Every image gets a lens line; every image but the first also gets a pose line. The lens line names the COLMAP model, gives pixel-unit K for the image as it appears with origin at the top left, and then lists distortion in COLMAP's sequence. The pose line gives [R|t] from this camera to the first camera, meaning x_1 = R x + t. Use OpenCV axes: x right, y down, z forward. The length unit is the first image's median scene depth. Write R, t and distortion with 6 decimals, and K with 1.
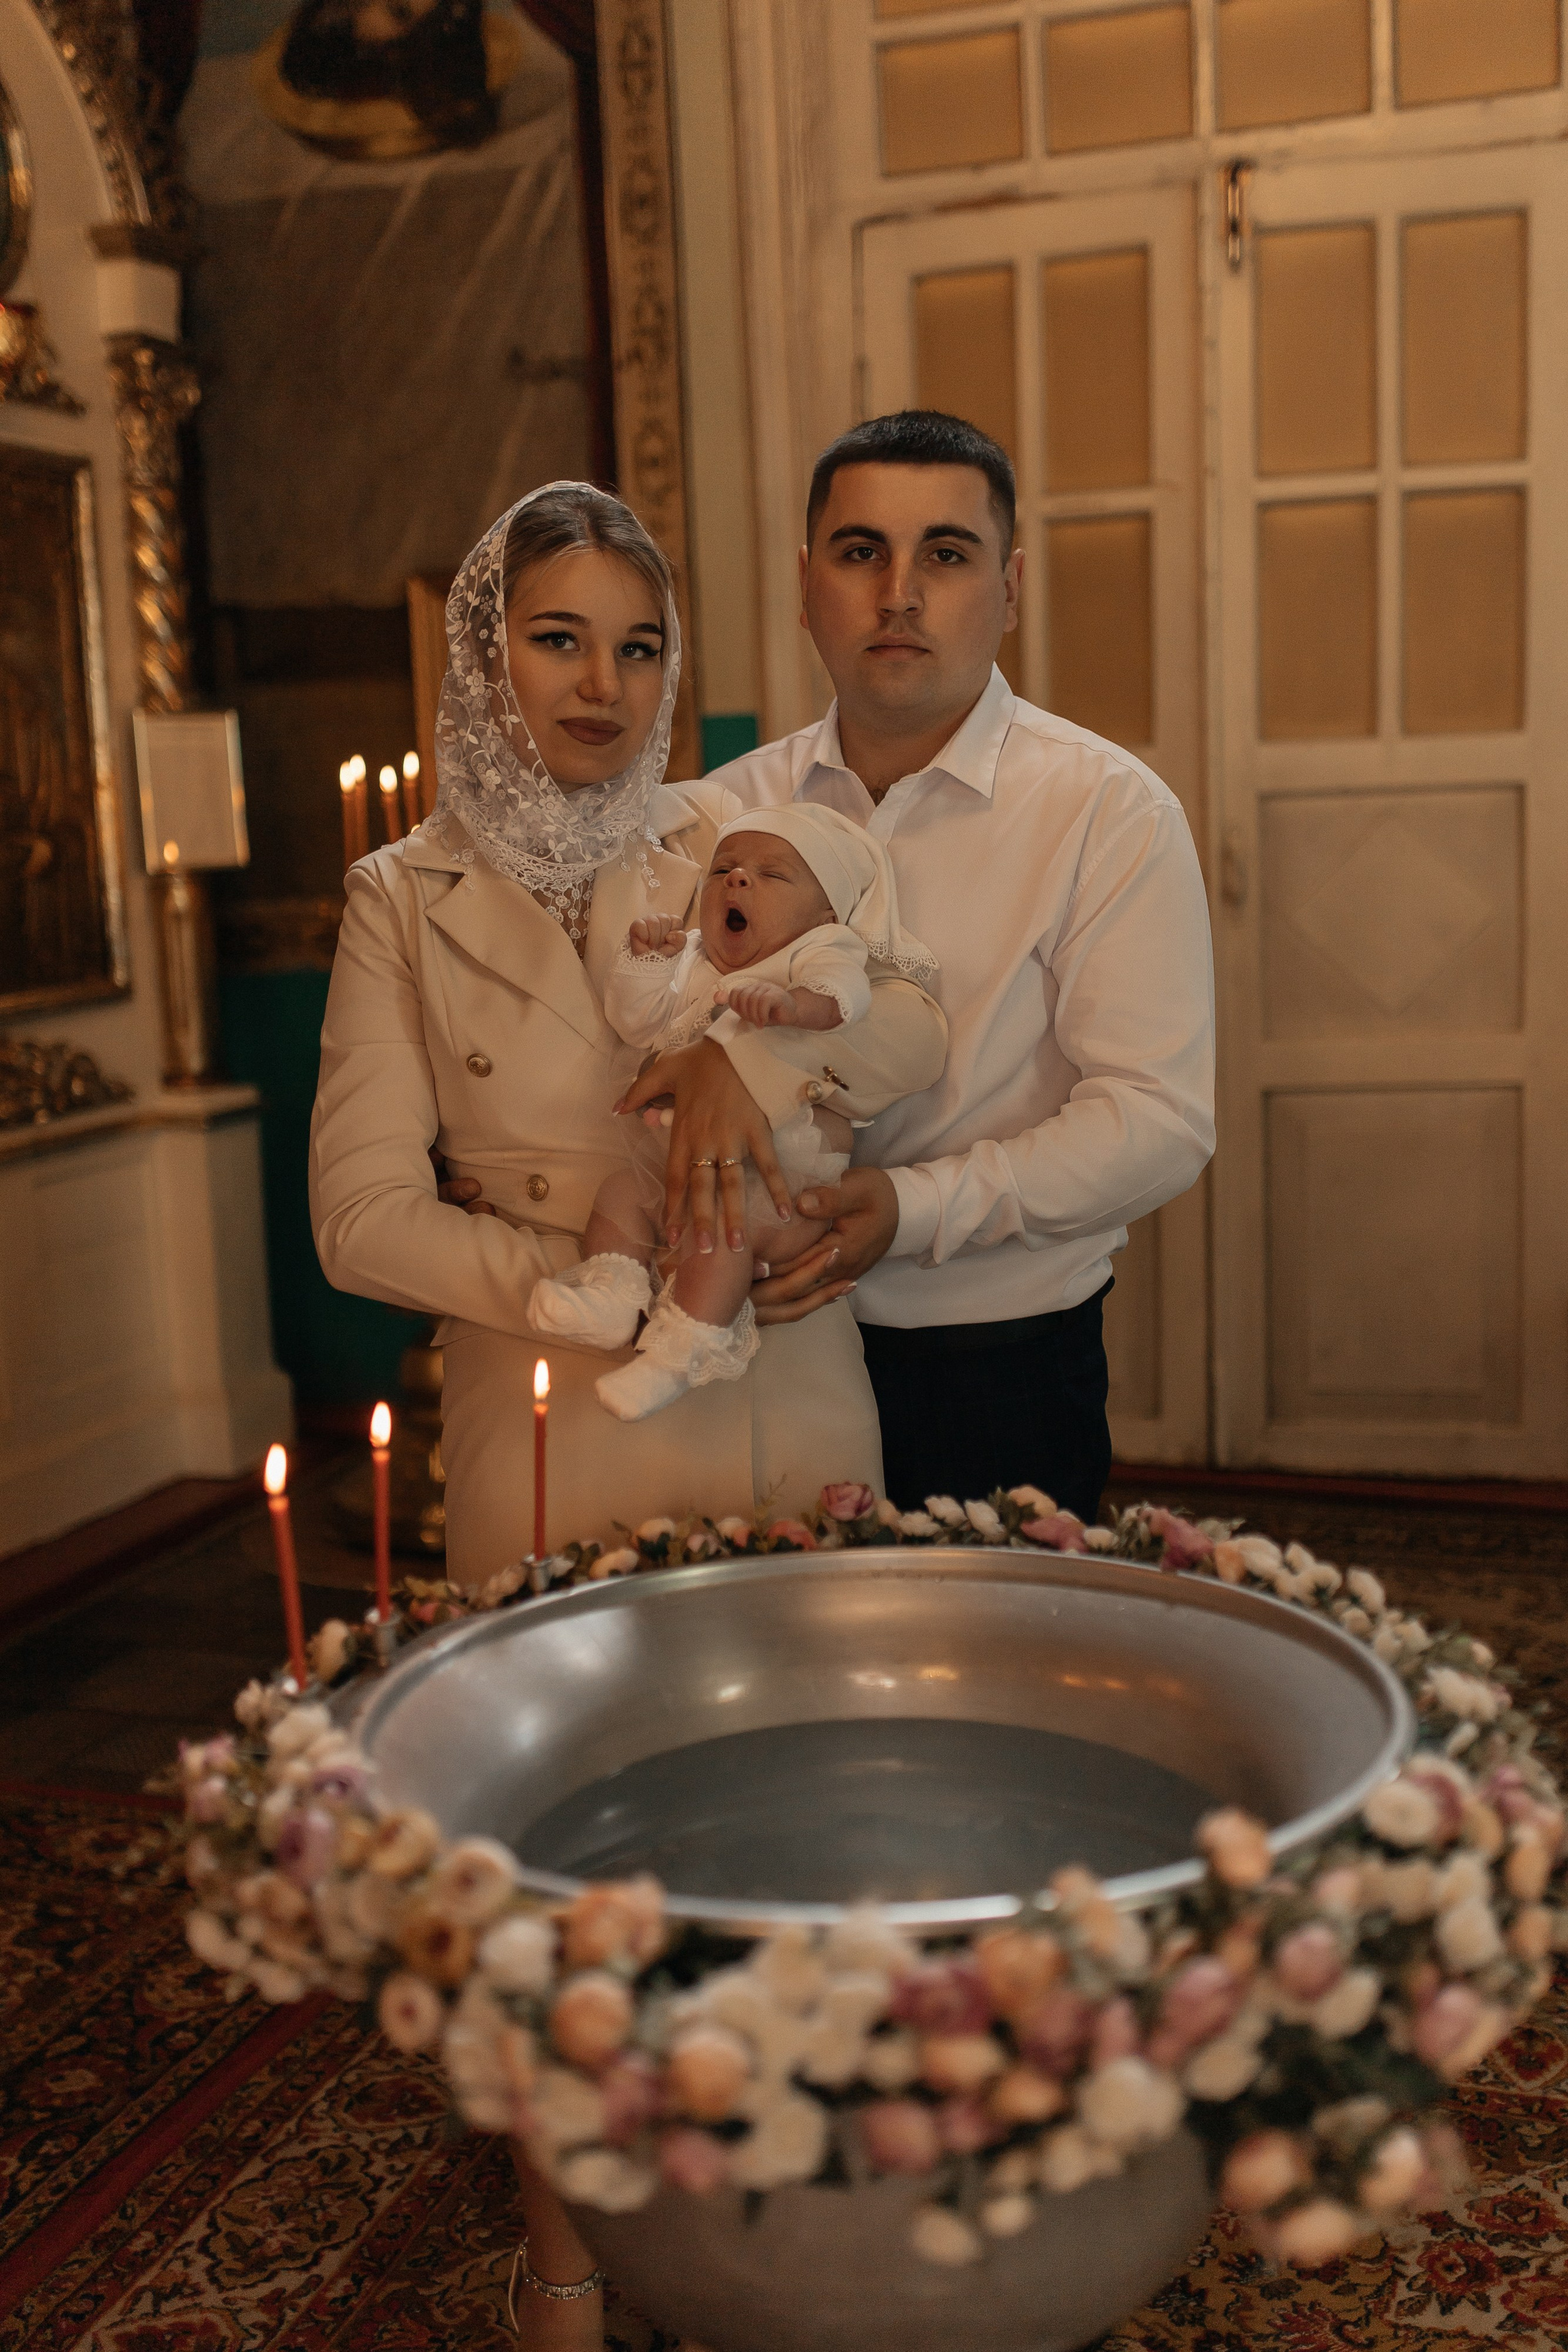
lens RADIAL K [[2377.2, 0, 788.1], [0, 2377.2, 1166.4], [0, 0, 1]] dist [0.004687, 0.007527]
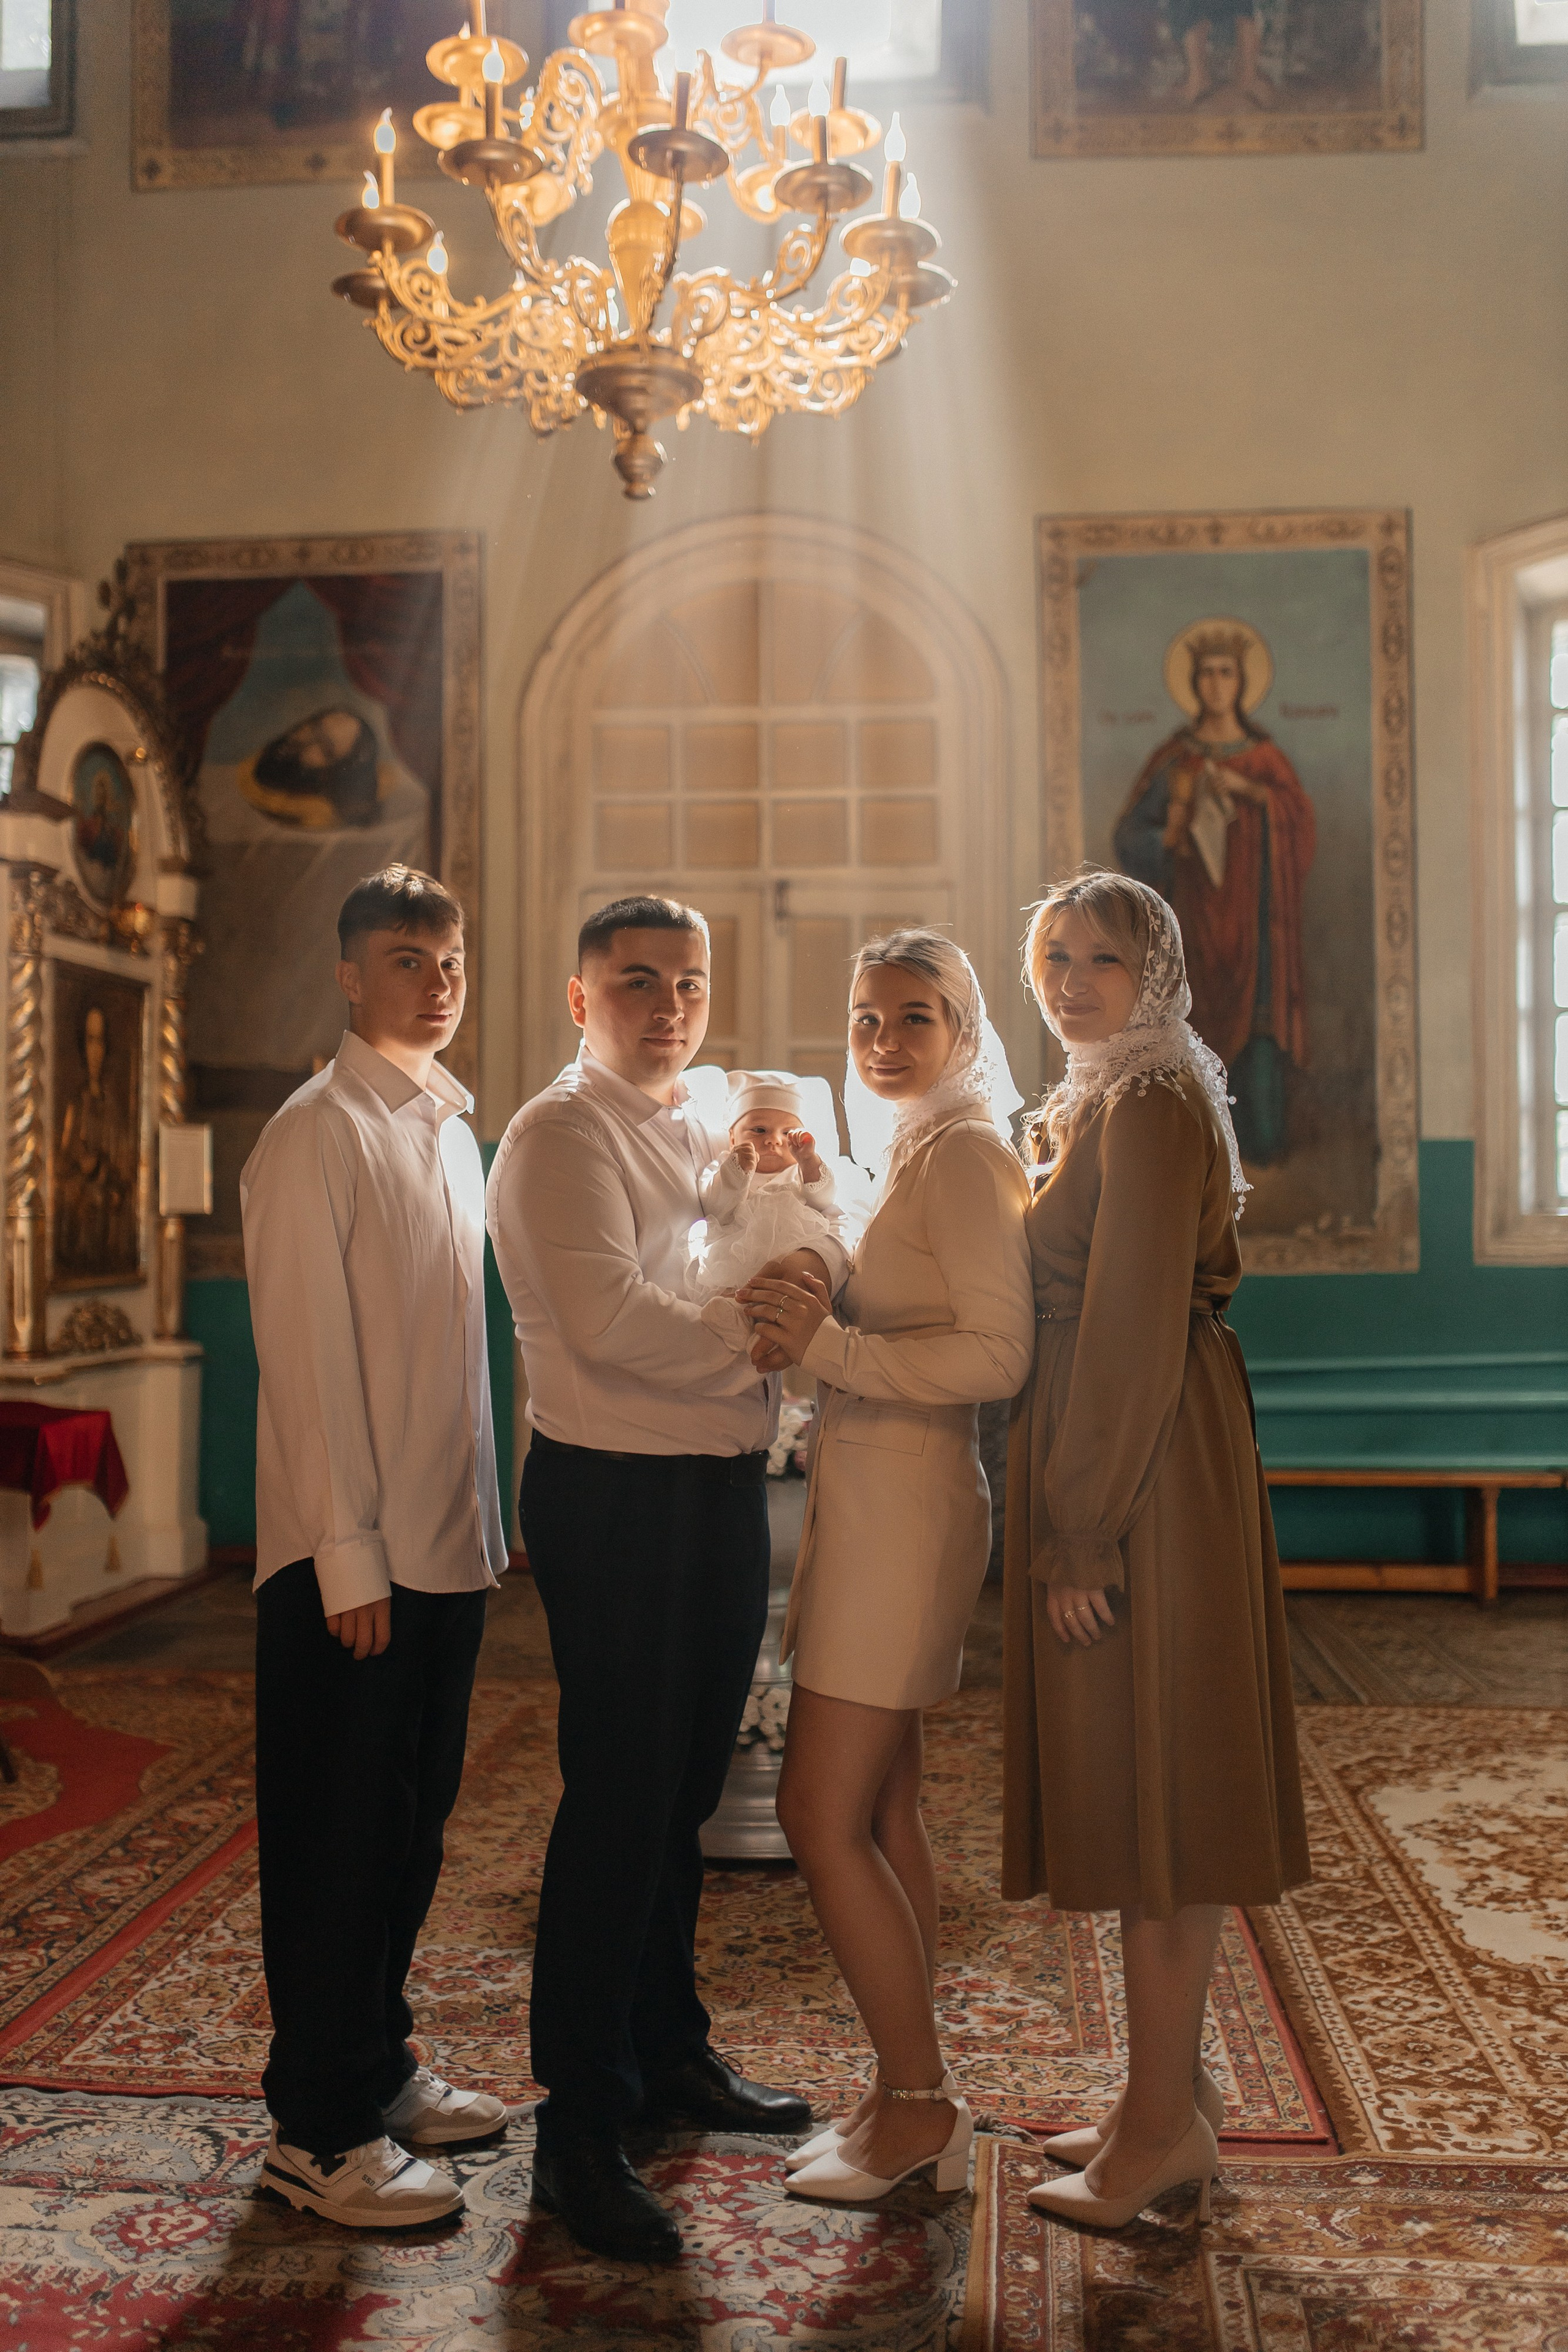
lens RADIAL K [[2232.5, 0, 791.2], [0, 2232.5, 1171.8], [0, 0, 1]] dist [0.000986, 0.003342]
pose [[0.969427, 0.048609, 0.240516, -0.239500], [-0.004390, 0.983461, -0.181067, 0.152039], [-0.245339, 0.174475, 0.953607, -0.731396]]
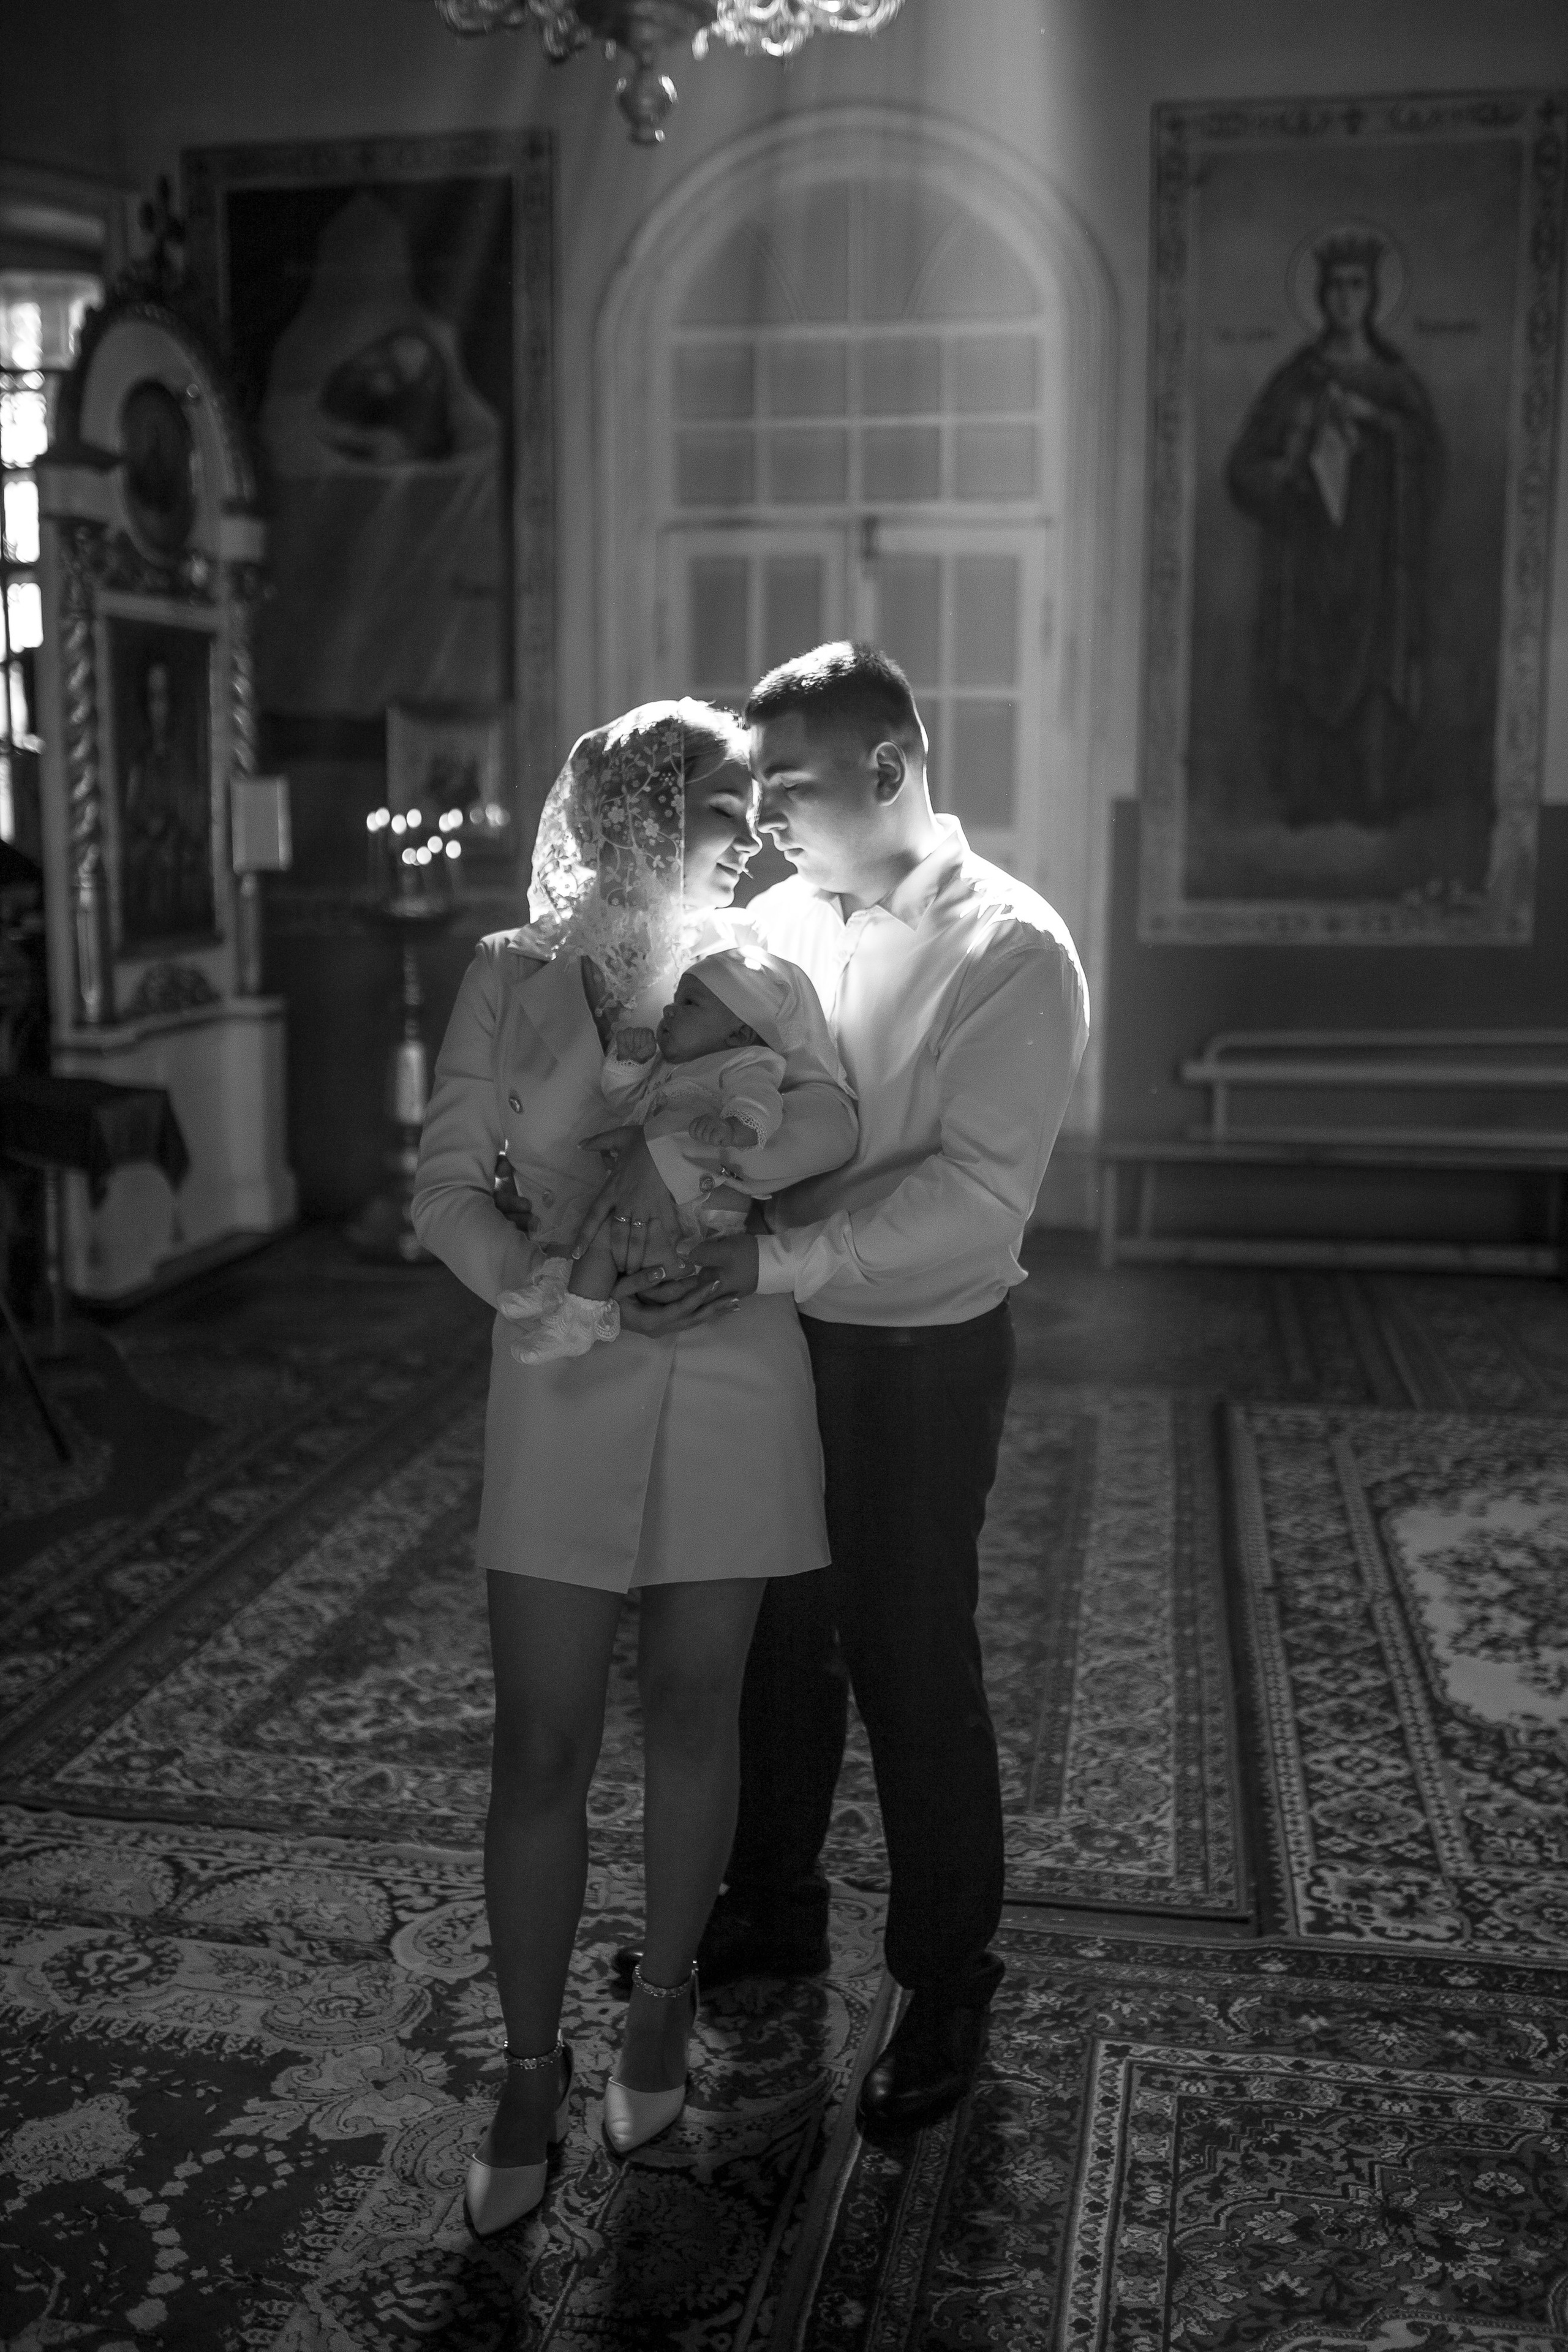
lens RADIAL K [[2250.6, 0, 786.3], [0, 2250.6, 1177.0], [0, 0, 1]] dist [-0.075971, 0.122215]
pose [[0.985350, 0.022370, 0.169071, -0.161926], [-0.023851, 0.999693, 0.006733, 0.084407], [-0.168869, -0.010667, 0.985581, -0.723743]]
